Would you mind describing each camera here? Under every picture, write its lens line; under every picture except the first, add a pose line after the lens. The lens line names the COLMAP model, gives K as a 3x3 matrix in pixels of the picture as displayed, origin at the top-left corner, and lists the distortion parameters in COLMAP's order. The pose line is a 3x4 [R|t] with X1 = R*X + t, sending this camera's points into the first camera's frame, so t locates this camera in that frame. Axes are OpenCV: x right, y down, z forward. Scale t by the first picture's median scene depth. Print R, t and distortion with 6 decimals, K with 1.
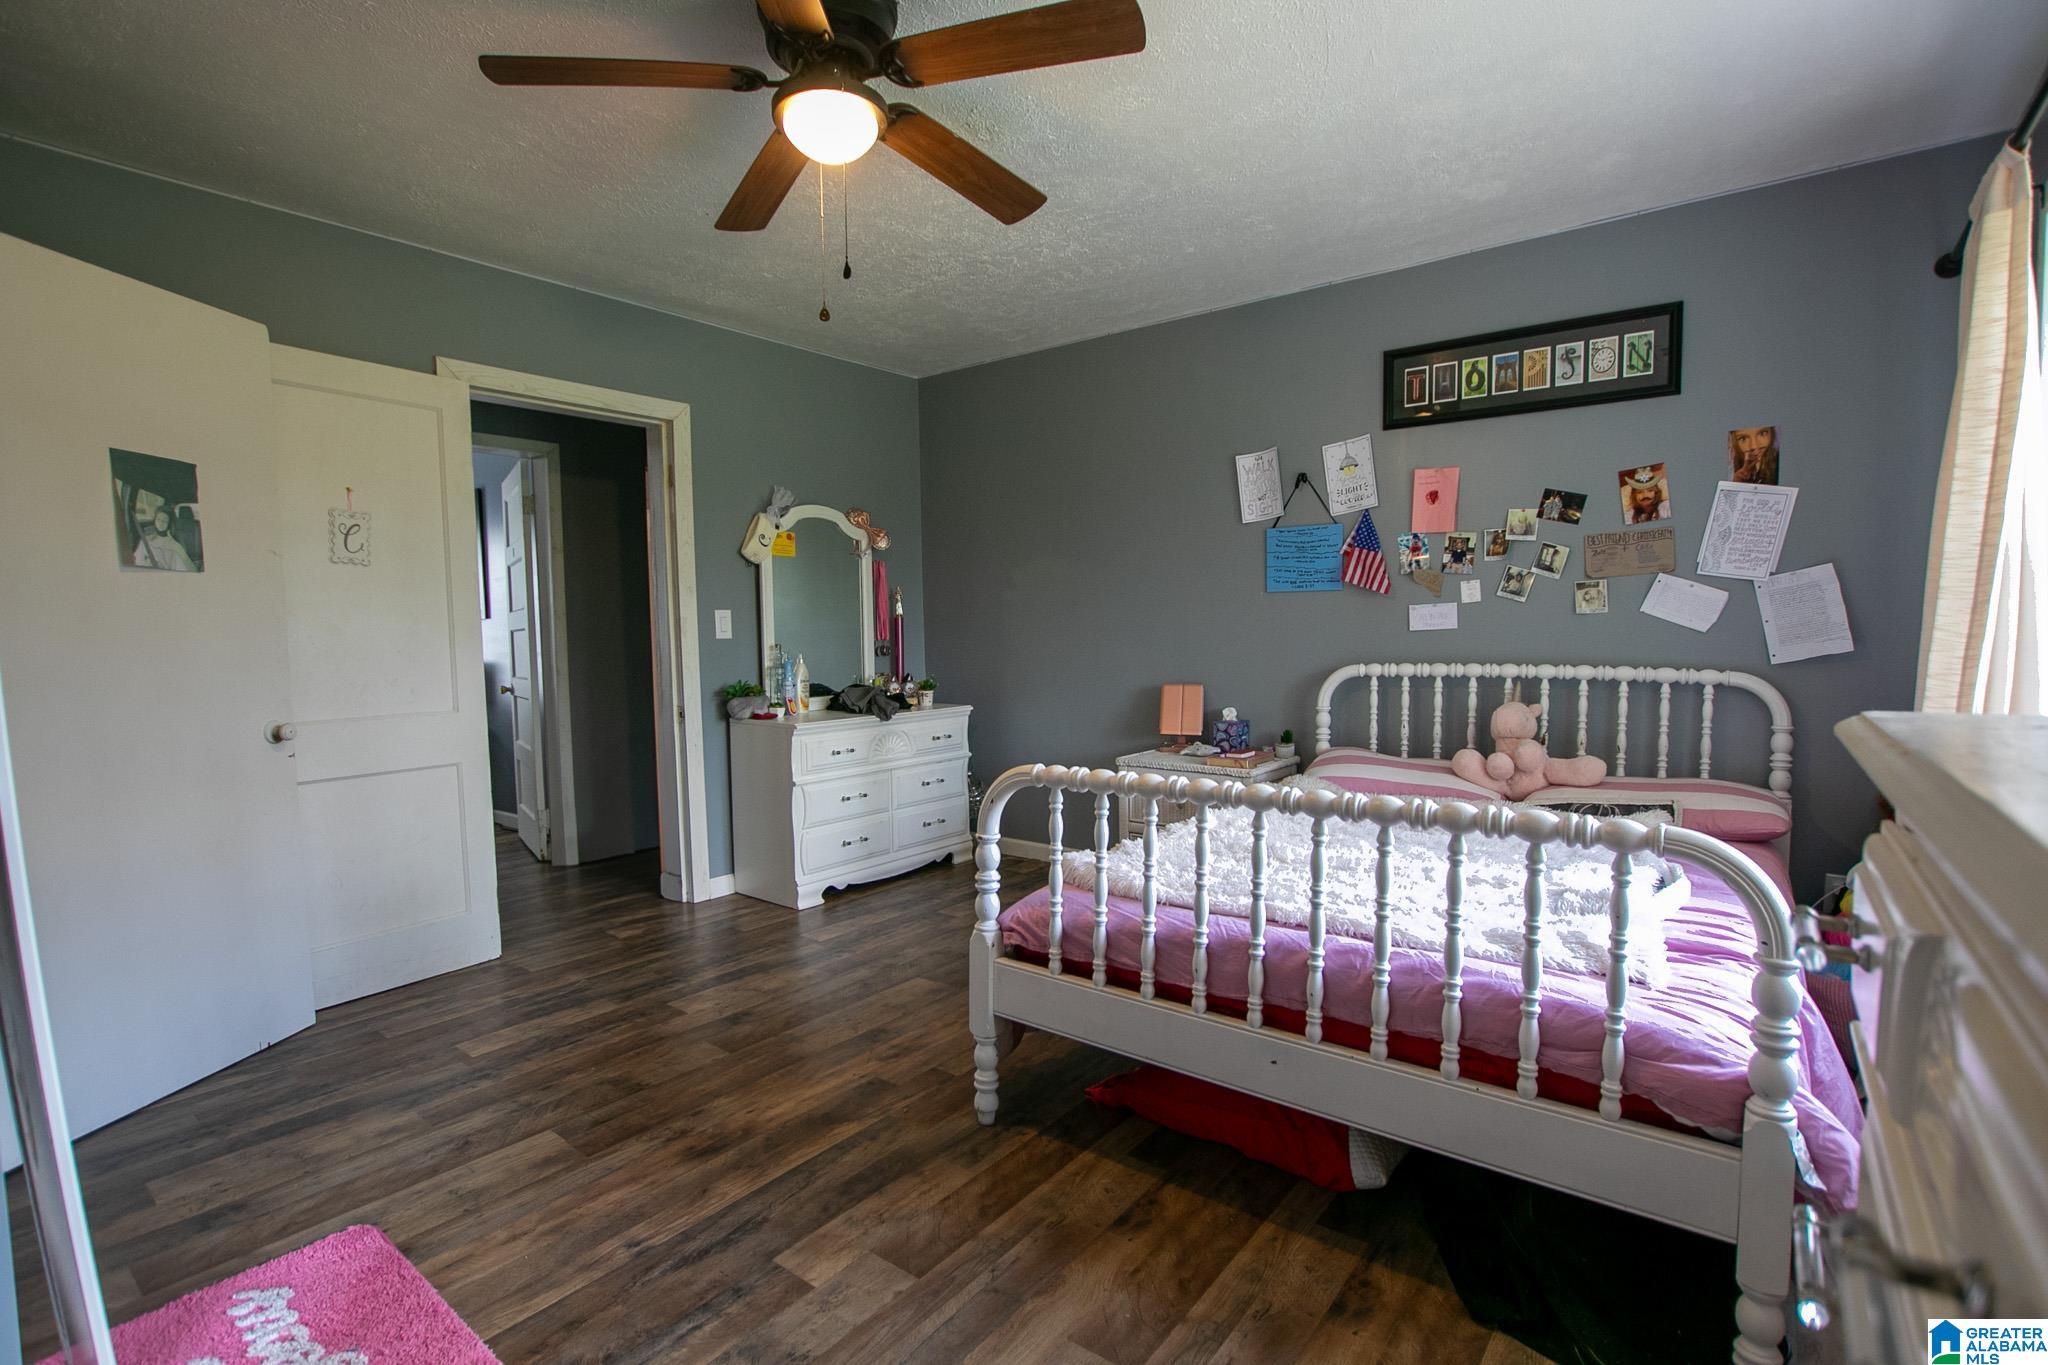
lens RADIAL K [[930.7, 0, 1029.0], [0, 930.7, 694.1], [0, 0, 1]] dist [-0.025798, 0.000425]
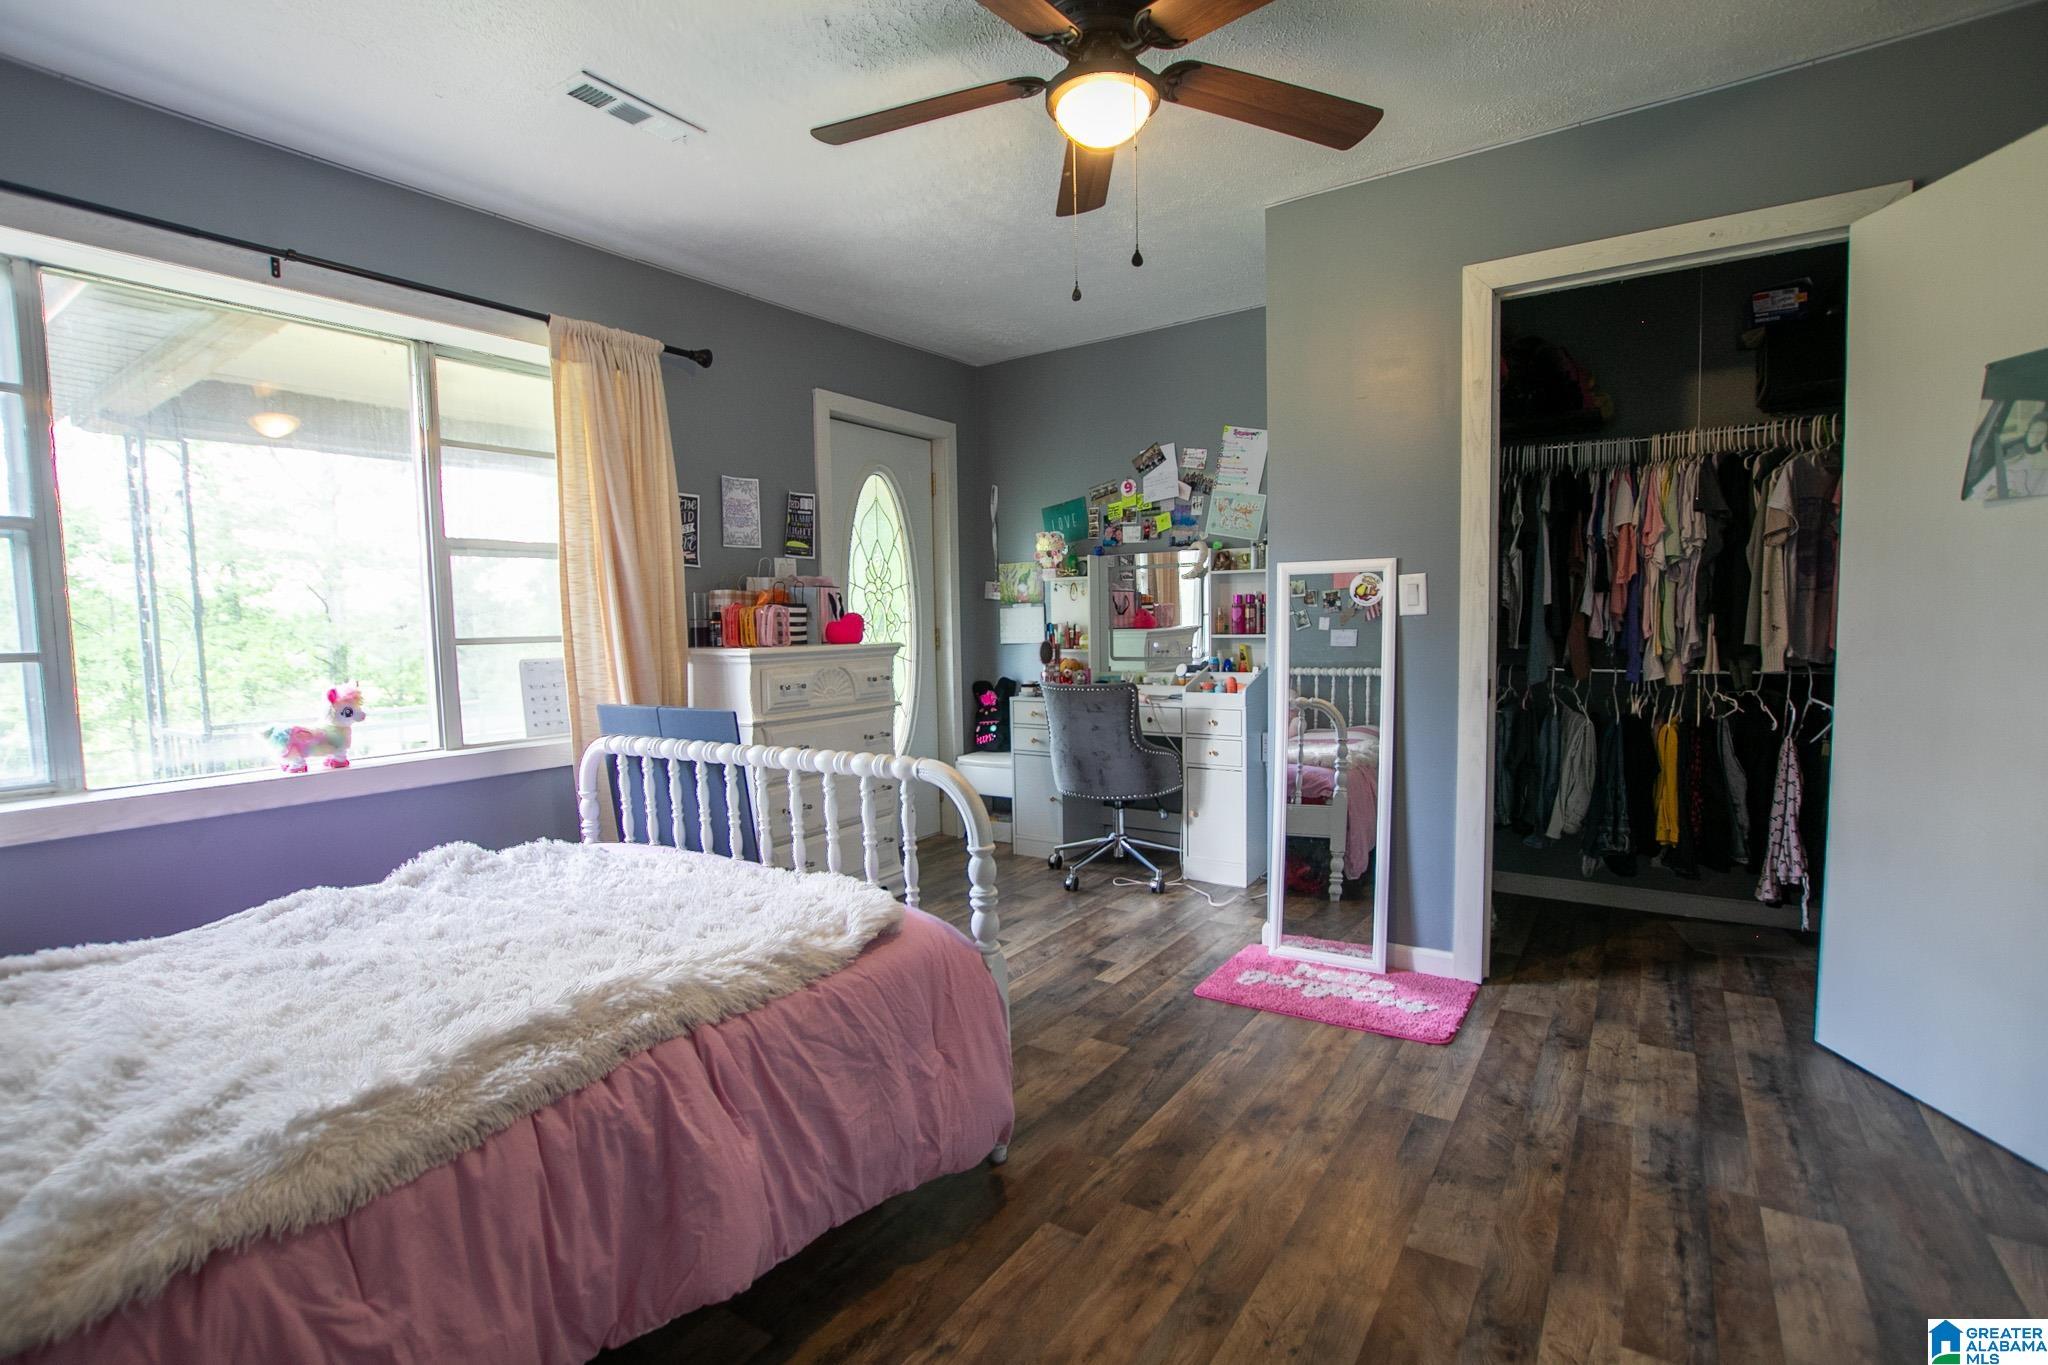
lens RADIAL K [[930.7, 0, 1020.5], [0, 930.7, 692.2], [0, 0, 1]] dist [-0.025798, 0.000425]
pose [[-0.997025, 0.045184, -0.062444, -0.032237], [0.035680, 0.988683, 0.145714, -0.121435], [0.068322, 0.143052, -0.987354, 1.823543]]
